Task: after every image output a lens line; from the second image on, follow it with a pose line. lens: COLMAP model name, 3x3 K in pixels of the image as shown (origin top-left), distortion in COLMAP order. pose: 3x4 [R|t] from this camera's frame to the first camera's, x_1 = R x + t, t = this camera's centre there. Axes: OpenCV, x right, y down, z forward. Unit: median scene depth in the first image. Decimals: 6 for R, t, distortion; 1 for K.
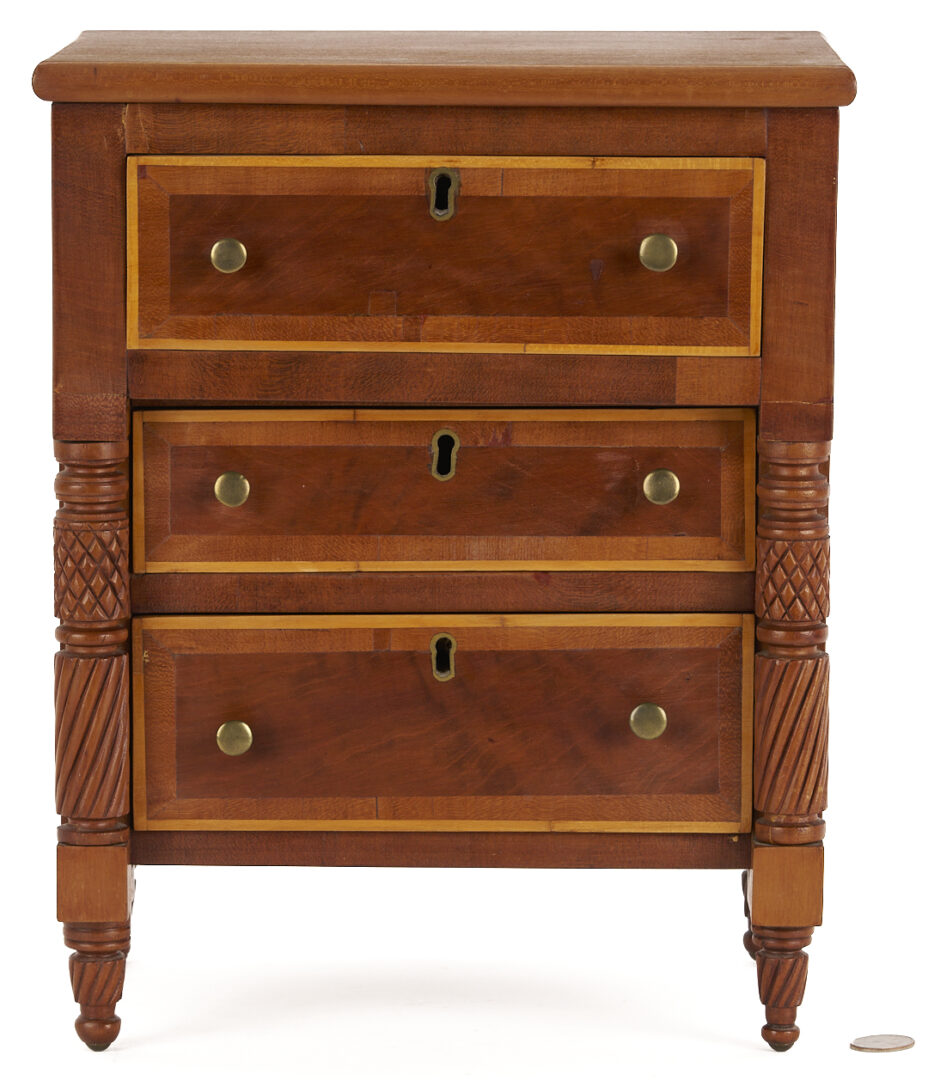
lens RADIAL K [[6258.5, 0, 464.0], [0, 6258.5, 540.0], [0, 0, 1]] dist [-0.131285, -8.147169]
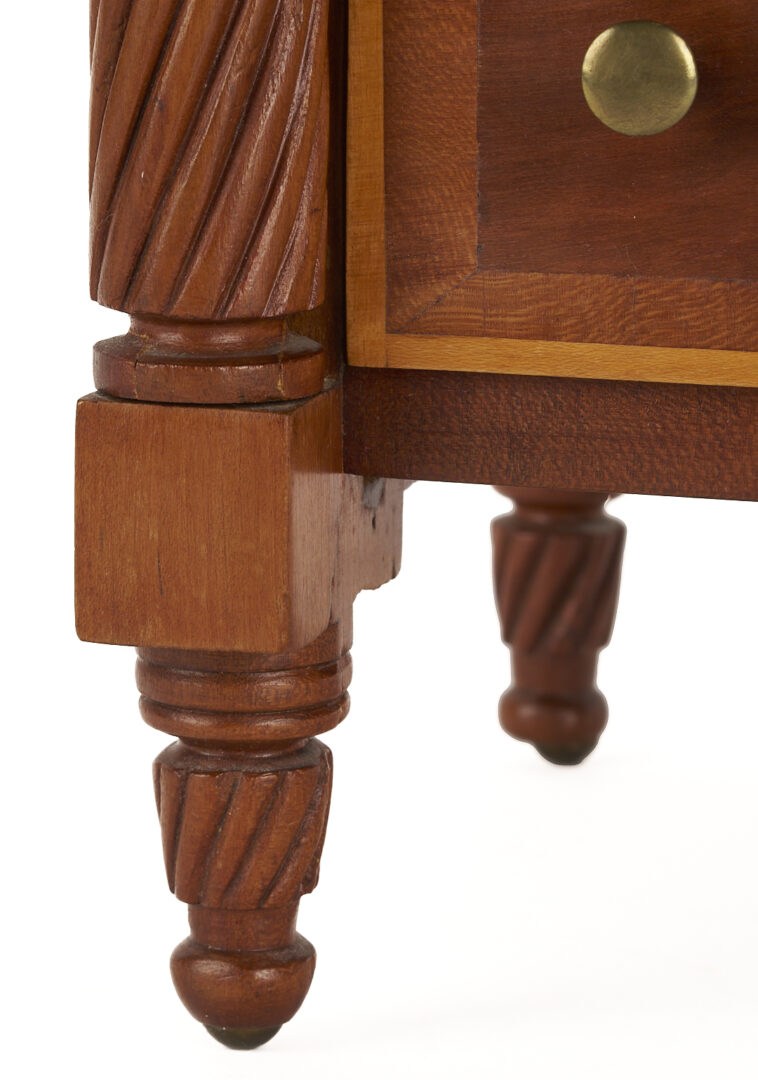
lens RADIAL K [[7613.0, 0, 379.0], [0, 7613.0, 540.0], [0, 0, 1]] dist [-0.134109, 2.915767]
pose [[0.961152, 0.056911, -0.270087, 0.053393], [-0.041402, 0.997168, 0.062783, 0.031357], [0.272896, -0.049162, 0.960787, 0.636837]]
